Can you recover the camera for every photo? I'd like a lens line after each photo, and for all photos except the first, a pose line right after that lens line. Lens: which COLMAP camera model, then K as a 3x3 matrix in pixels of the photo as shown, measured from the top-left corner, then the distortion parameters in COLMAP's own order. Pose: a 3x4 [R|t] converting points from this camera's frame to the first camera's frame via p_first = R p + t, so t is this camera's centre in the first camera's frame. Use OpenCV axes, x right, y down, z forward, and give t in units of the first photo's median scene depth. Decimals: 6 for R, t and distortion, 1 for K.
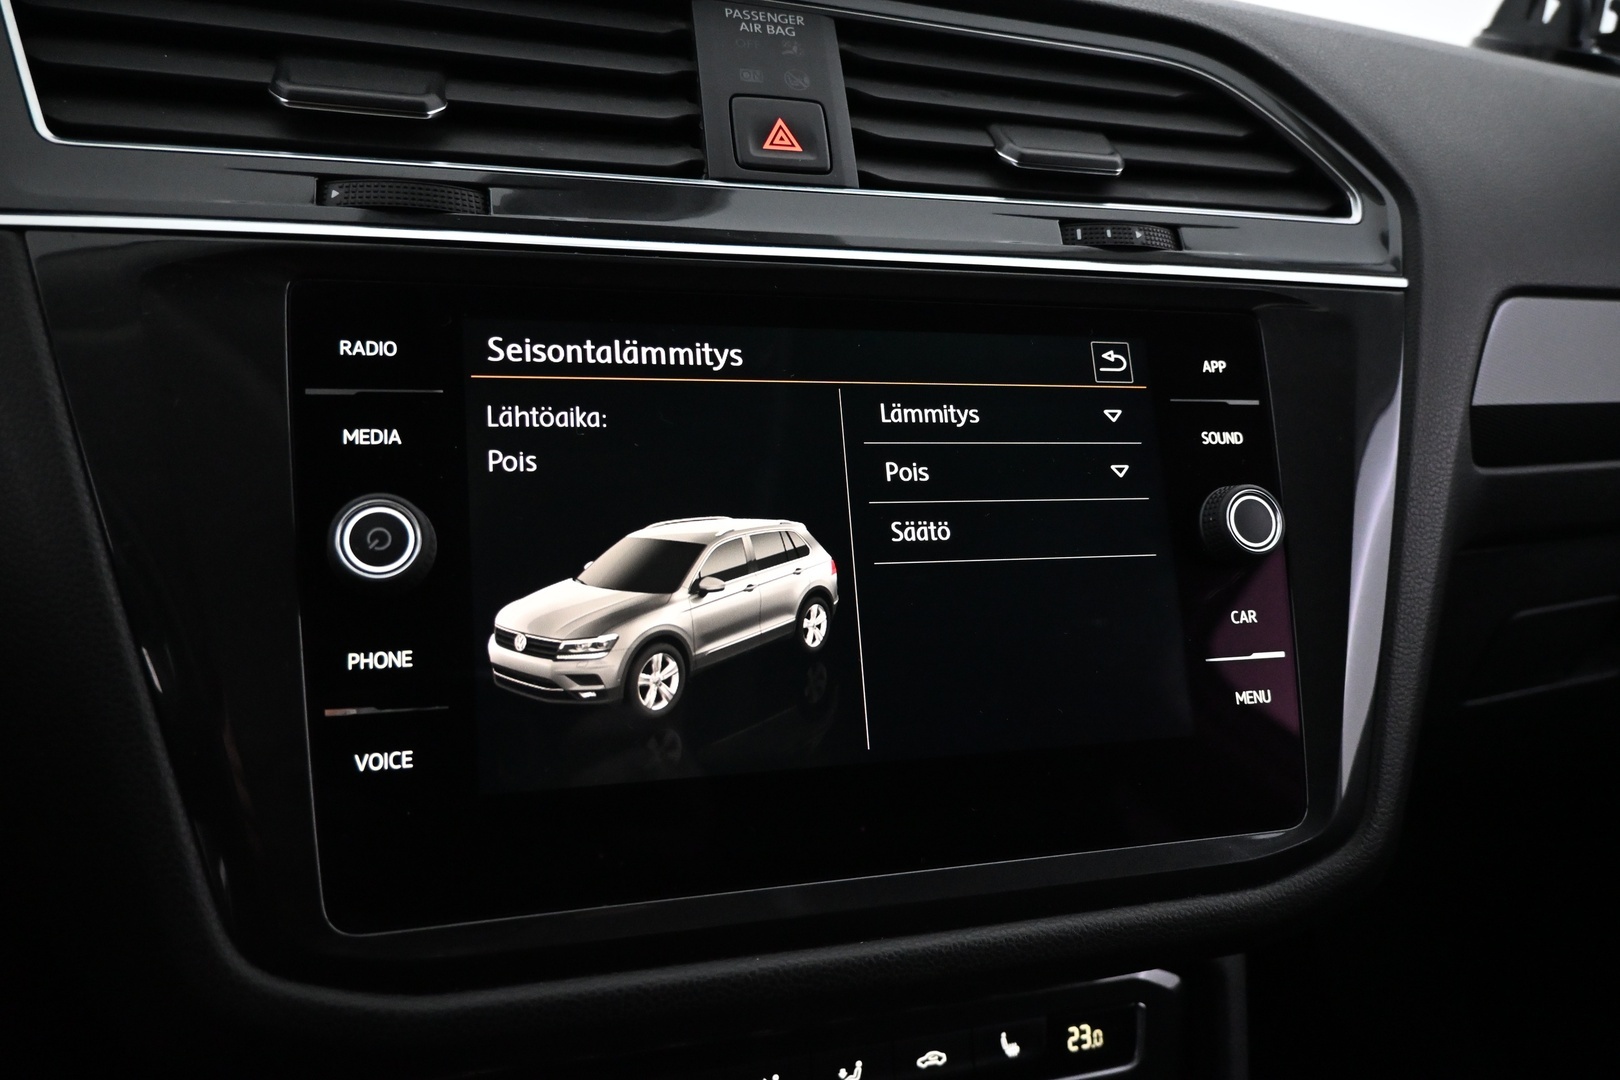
lens RADIAL K [[1105.7, 0, 814.1], [0, 1105.7, 540.8], [0, 0, 1]] dist [-0.003466, -0.000390]
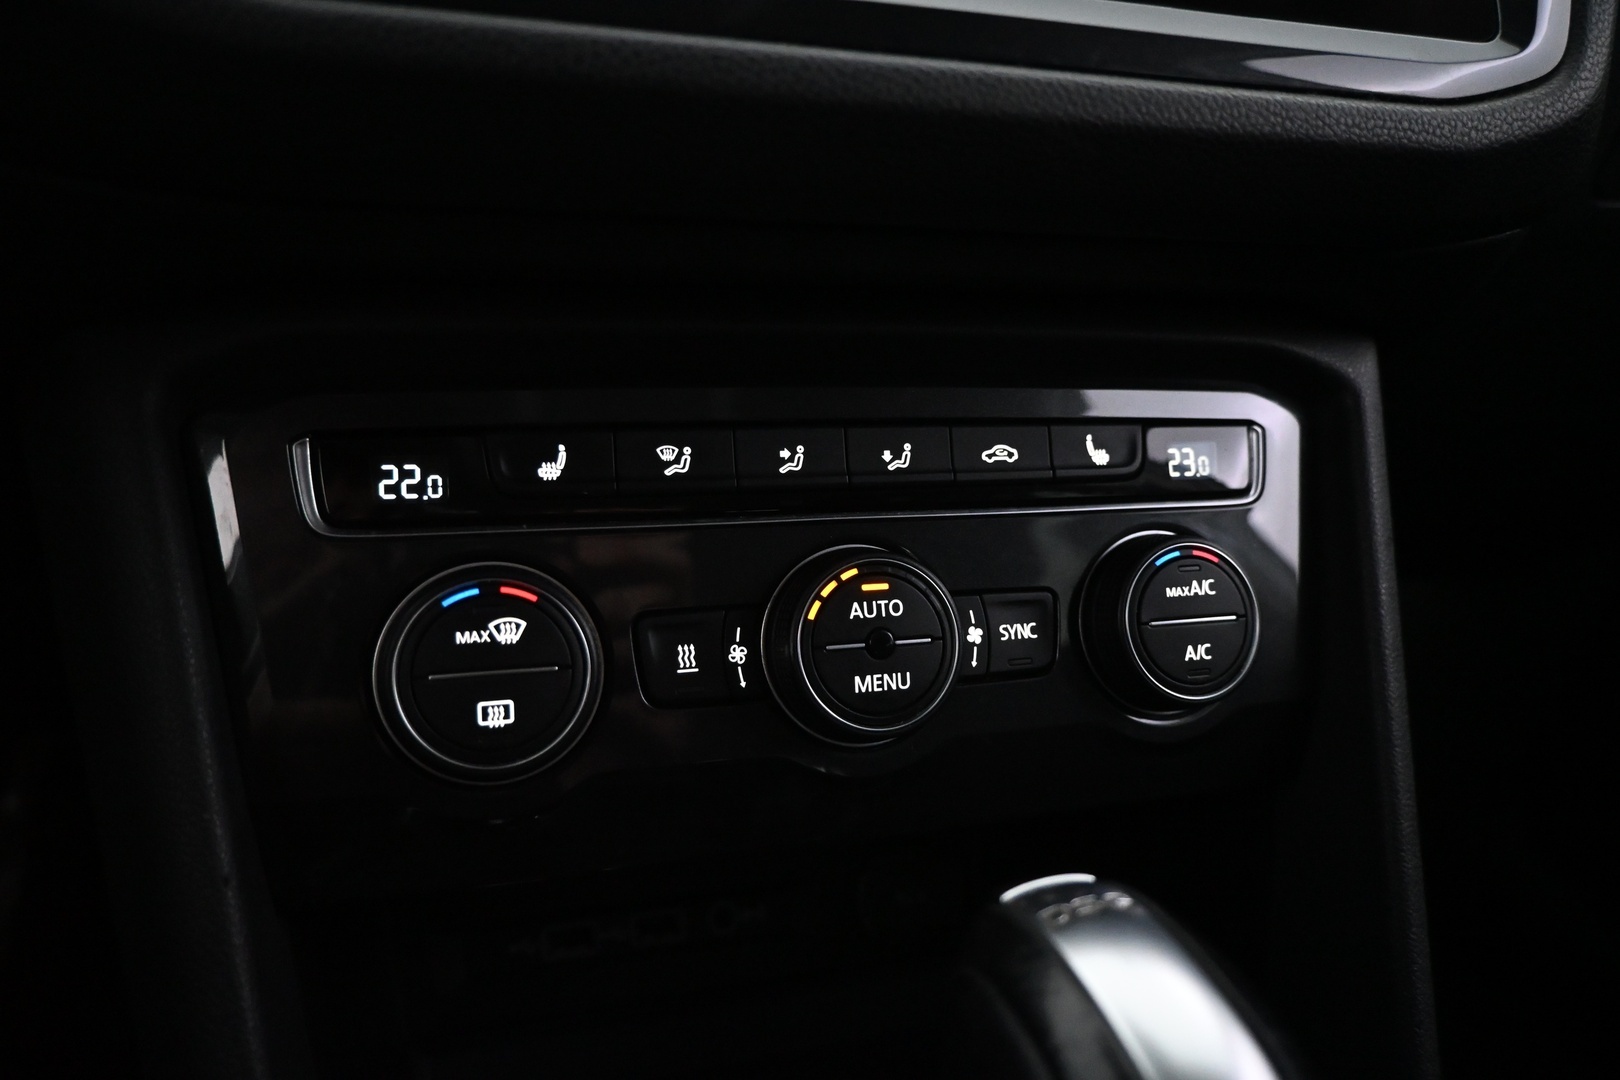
lens RADIAL K [[1105.7, 0, 821.8], [0, 1105.7, 532.1], [0, 0, 1]] dist [-0.003466, -0.000390]
pose [[0.999523, -0.019535, 0.023925, -0.041803], [0.019501, 0.999808, 0.001667, 0.576042], [-0.023953, -0.001200, 0.999712, 0.254751]]
